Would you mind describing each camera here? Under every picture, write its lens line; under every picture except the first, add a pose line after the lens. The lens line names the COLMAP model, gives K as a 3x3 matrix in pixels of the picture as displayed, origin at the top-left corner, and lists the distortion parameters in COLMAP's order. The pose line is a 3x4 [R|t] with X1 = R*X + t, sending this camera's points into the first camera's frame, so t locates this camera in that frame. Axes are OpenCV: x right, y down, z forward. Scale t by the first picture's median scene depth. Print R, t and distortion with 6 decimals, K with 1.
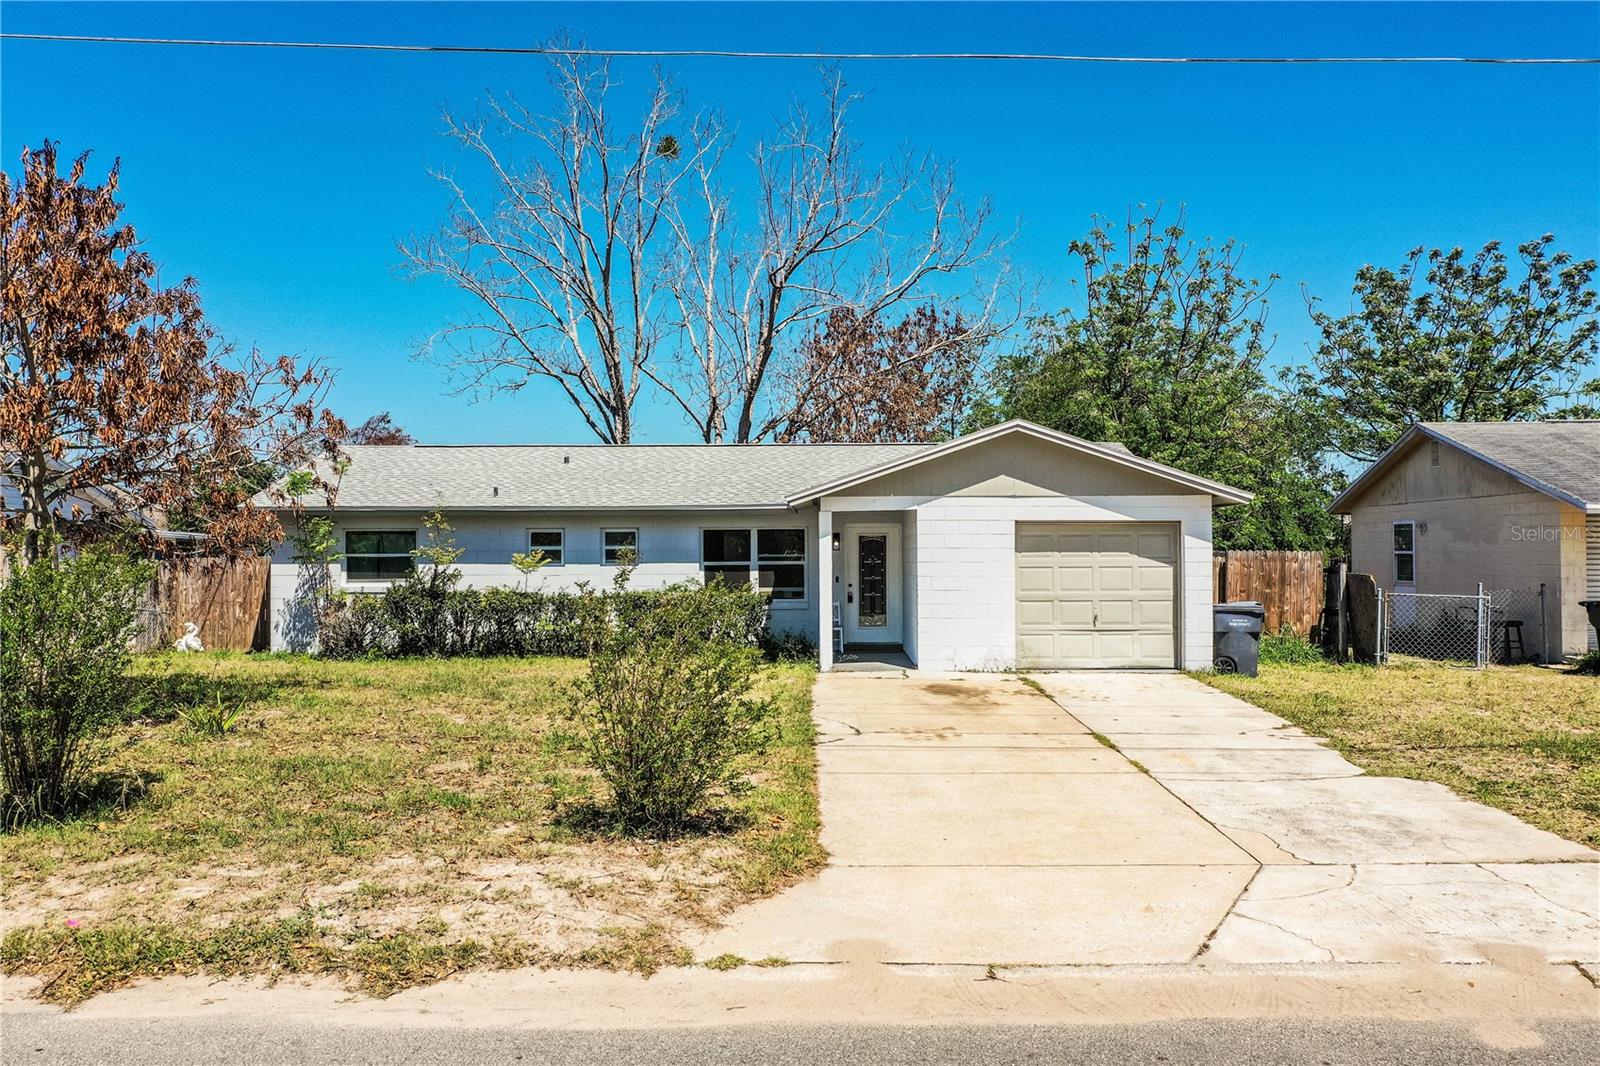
lens RADIAL K [[1255.4, 0, 800.0], [0, 1255.4, 533.0], [0, 0, 1]] dist [0.001692, 0.000295]
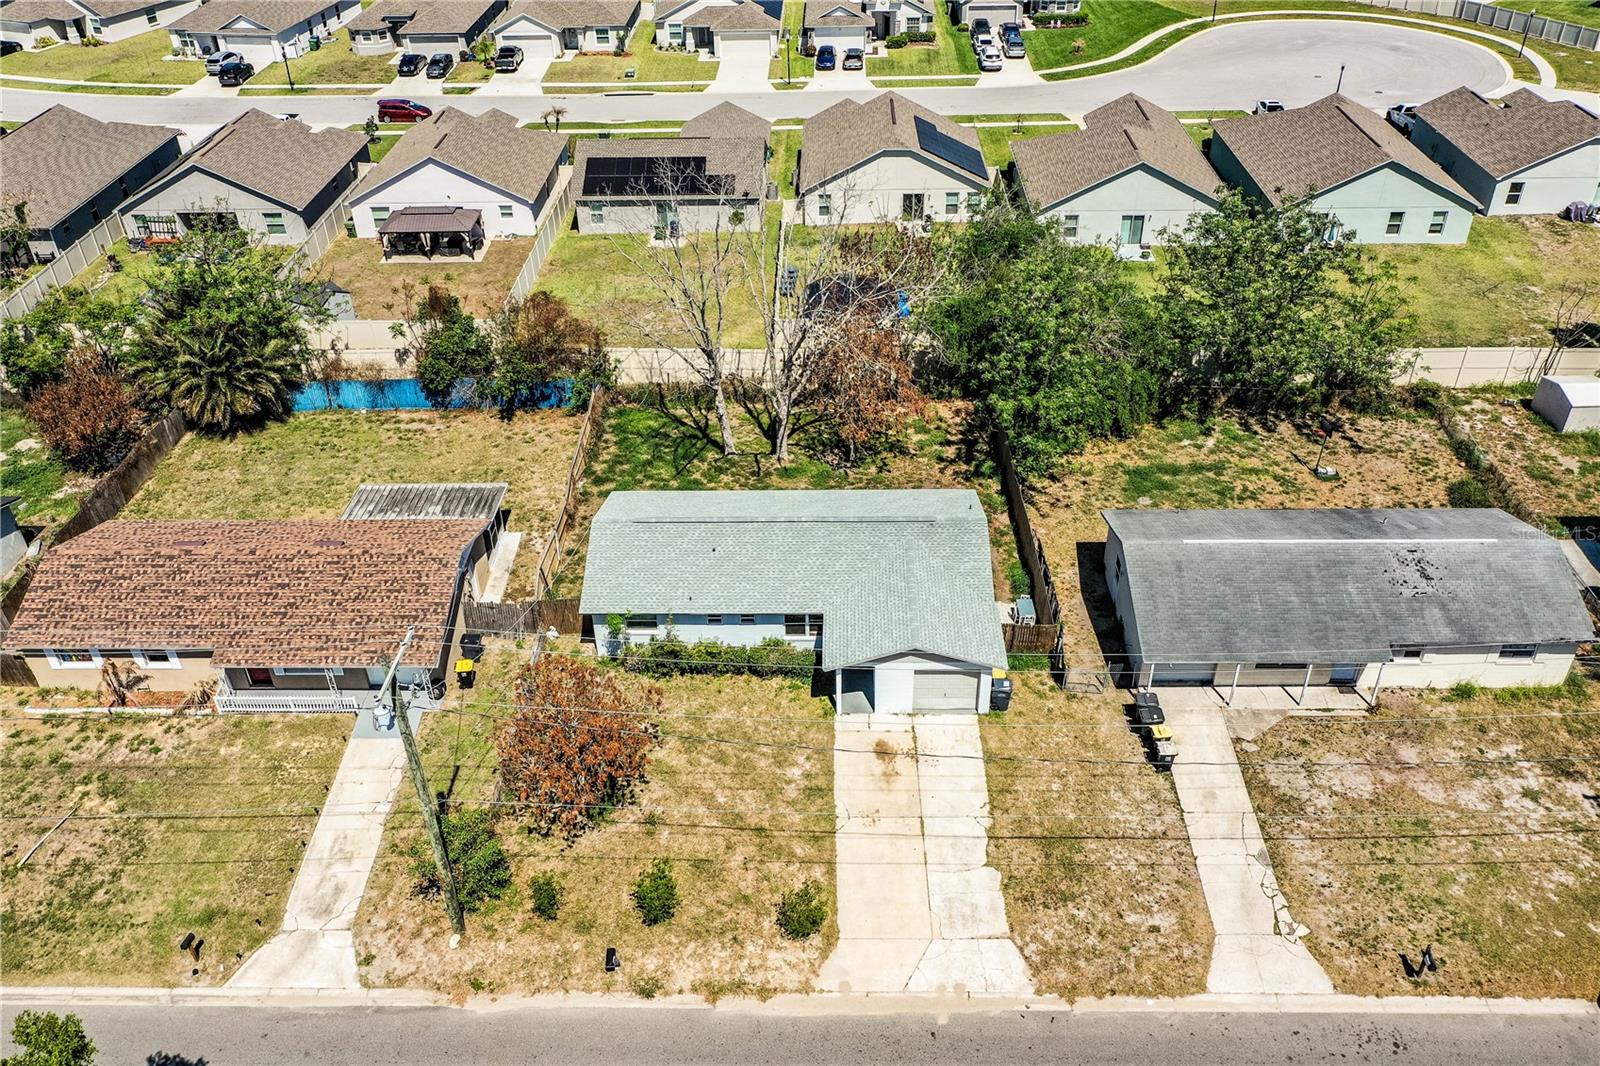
lens RADIAL K [[1255.4, 0, 800.0], [0, 1255.4, 533.0], [0, 0, 1]] dist [0.001692, 0.000295]
pose [[0.999885, -0.009149, -0.012130, -0.022993], [0.014547, 0.806859, 0.590564, -1.623216], [0.004385, -0.590673, 0.806899, -0.819335]]
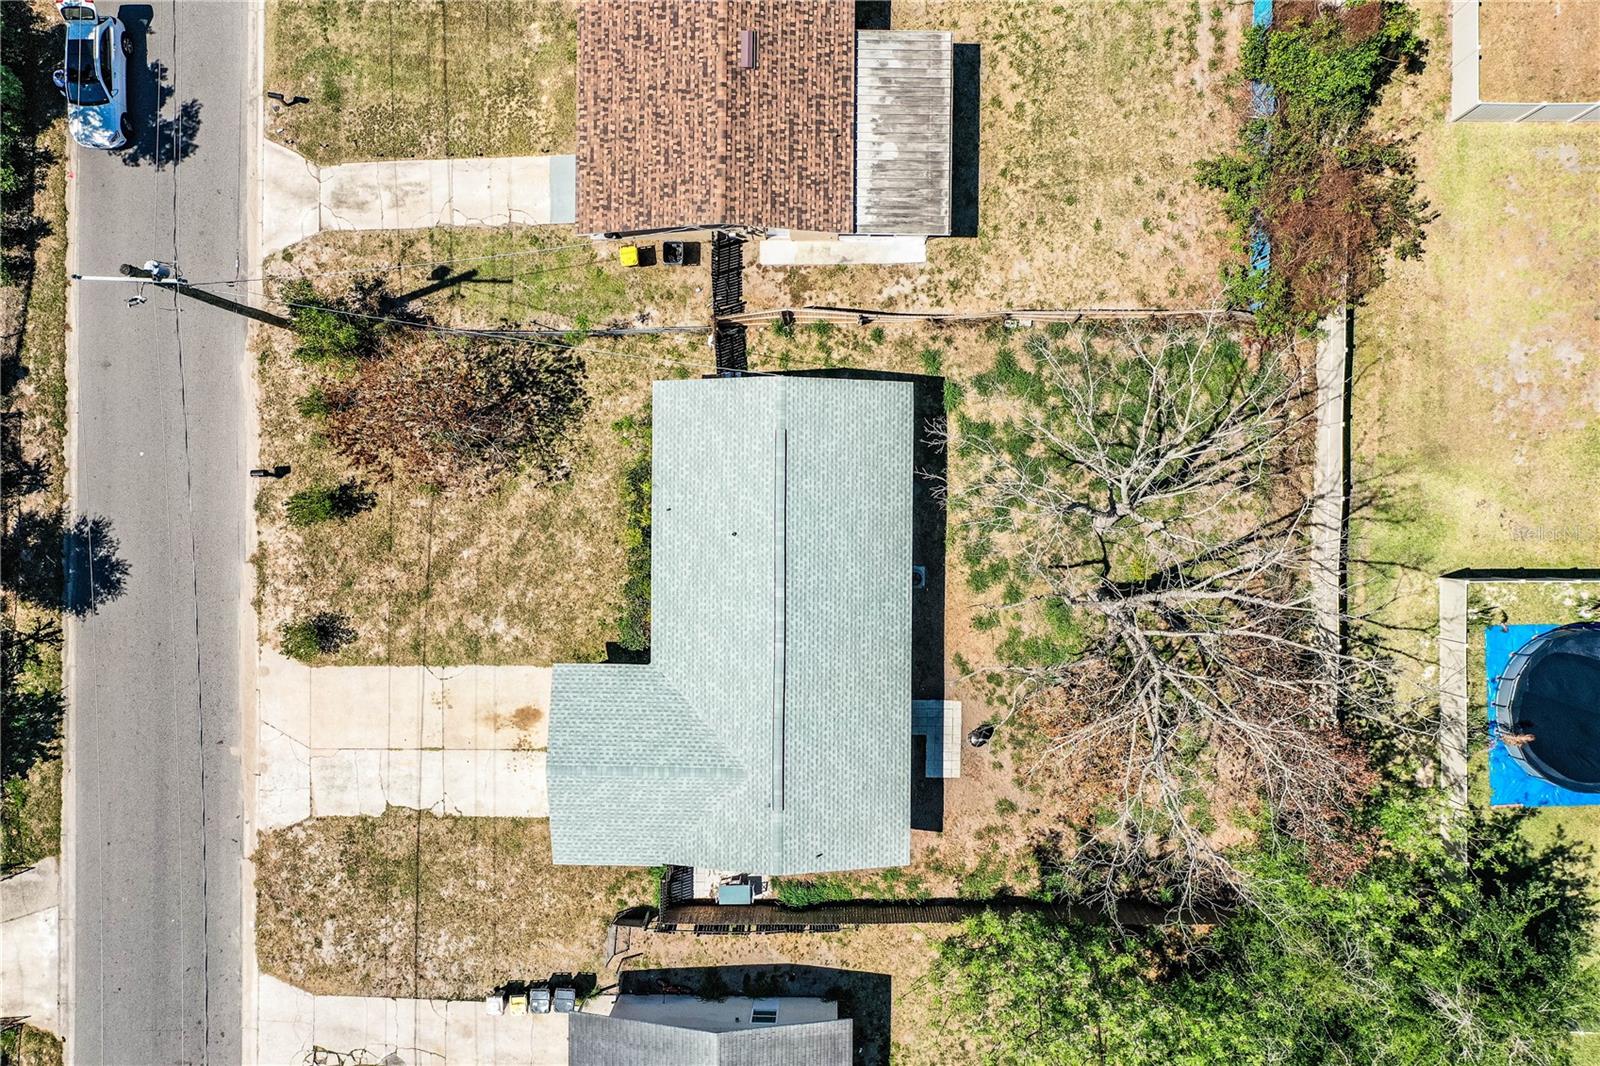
lens RADIAL K [[1255.4, 0, 800.0], [0, 1255.4, 533.0], [0, 0, 1]] dist [0.001692, 0.000295]
pose [[0.011531, 0.999829, 0.014466, -0.262651], [0.041241, -0.014930, 0.999038, -2.170105], [0.999083, -0.010923, -0.041406, 1.445238]]
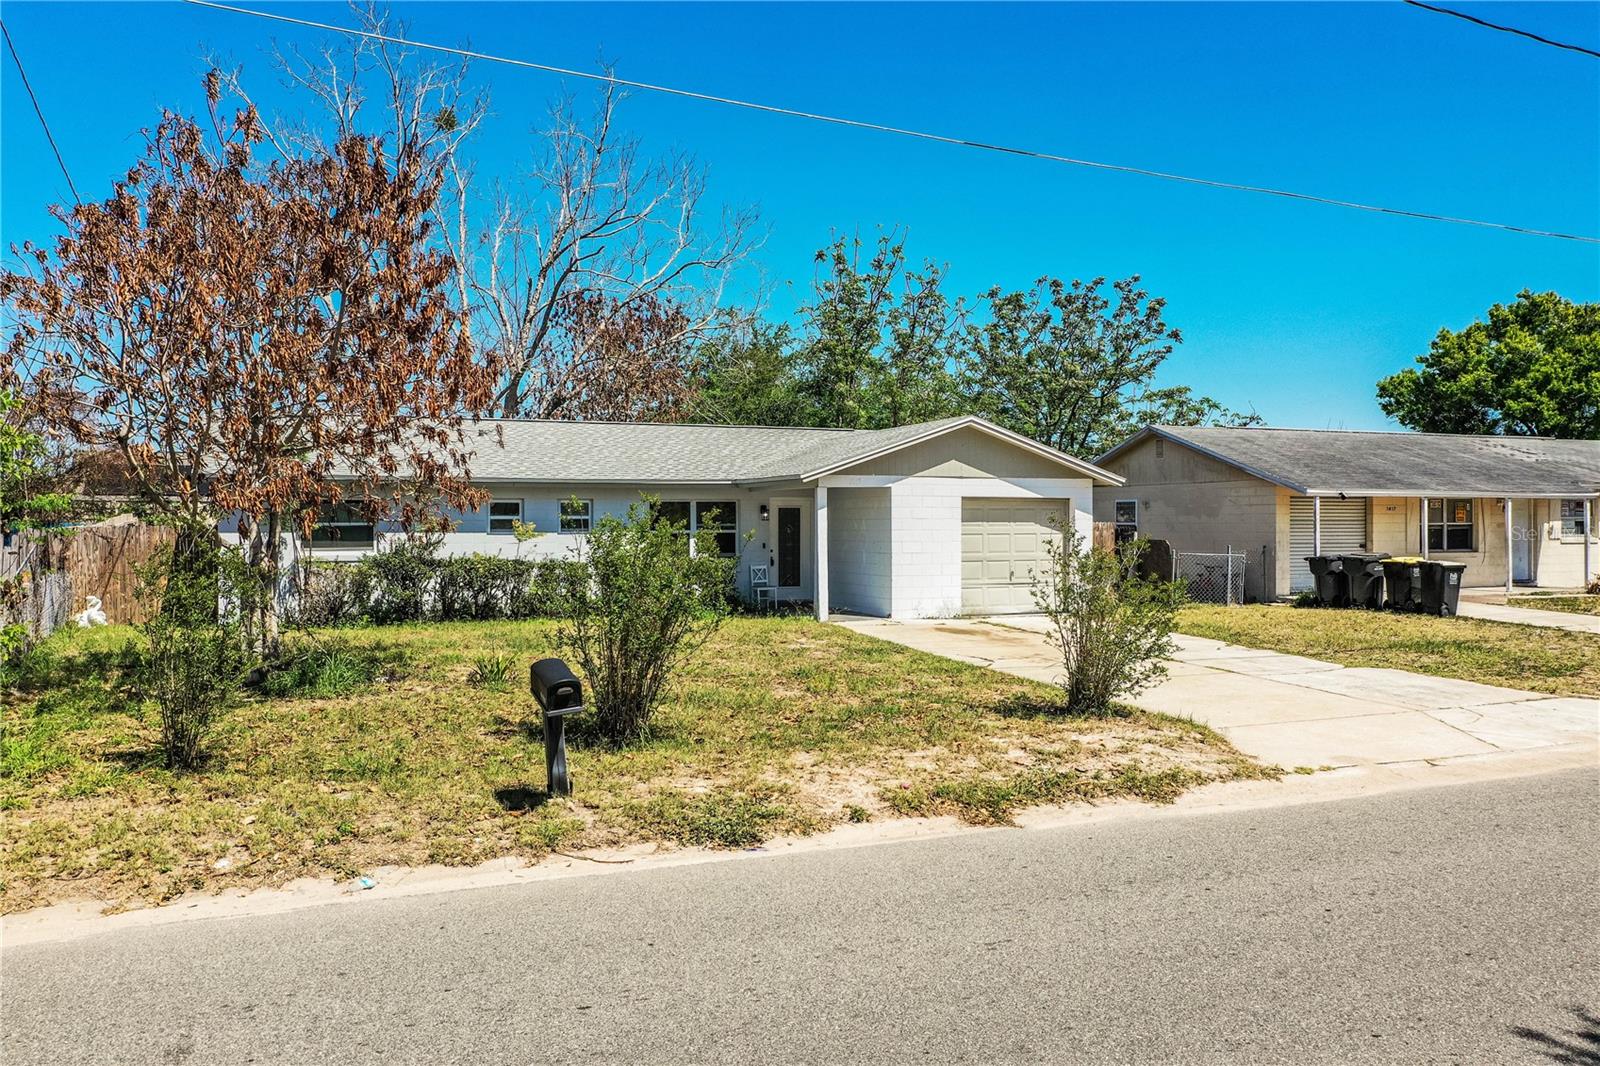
lens RADIAL K [[1255.4, 0, 800.0], [0, 1255.4, 533.0], [0, 0, 1]] dist [0.001692, 0.000295]
pose [[0.917488, -0.000882, 0.397762, -0.441931], [-0.007550, 0.999779, 0.019633, 0.002752], [-0.397692, -0.021017, 0.917278, -0.075580]]
